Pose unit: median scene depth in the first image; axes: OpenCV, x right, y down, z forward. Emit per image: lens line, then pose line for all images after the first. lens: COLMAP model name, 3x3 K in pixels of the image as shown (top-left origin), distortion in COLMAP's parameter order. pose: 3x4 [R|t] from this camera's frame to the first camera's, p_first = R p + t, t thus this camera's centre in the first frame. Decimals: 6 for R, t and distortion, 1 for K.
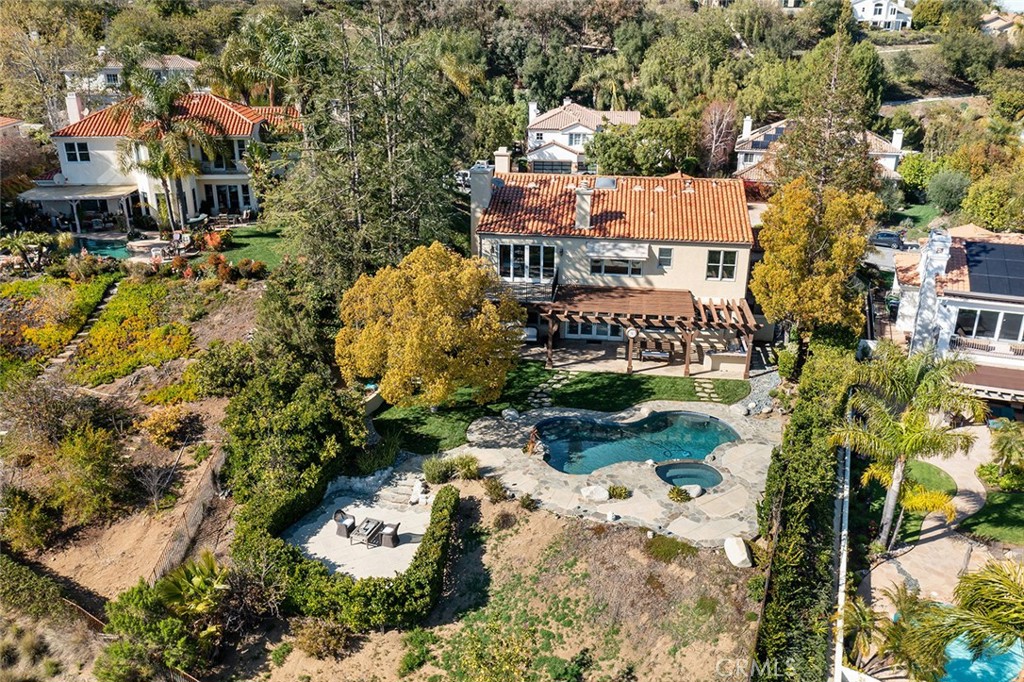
lens RADIAL K [[824.4, 0, 528.5], [0, 824.4, 340.7], [0, 0, 1]] dist [-0.012396, -0.003805]
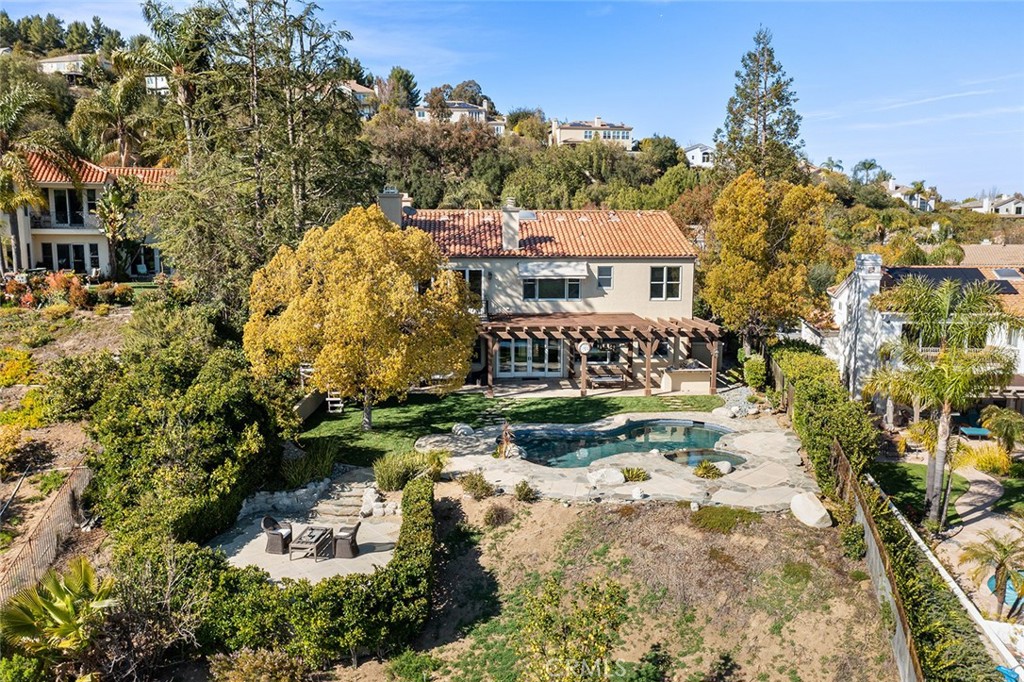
lens RADIAL K [[824.4, 0, 528.5], [0, 824.4, 340.7], [0, 0, 1]] dist [-0.012396, -0.003805]
pose [[0.979429, -0.036879, 0.198391, -0.131799], [0.079374, 0.974313, -0.210746, 0.202852], [-0.185523, 0.222158, 0.957197, 0.221572]]
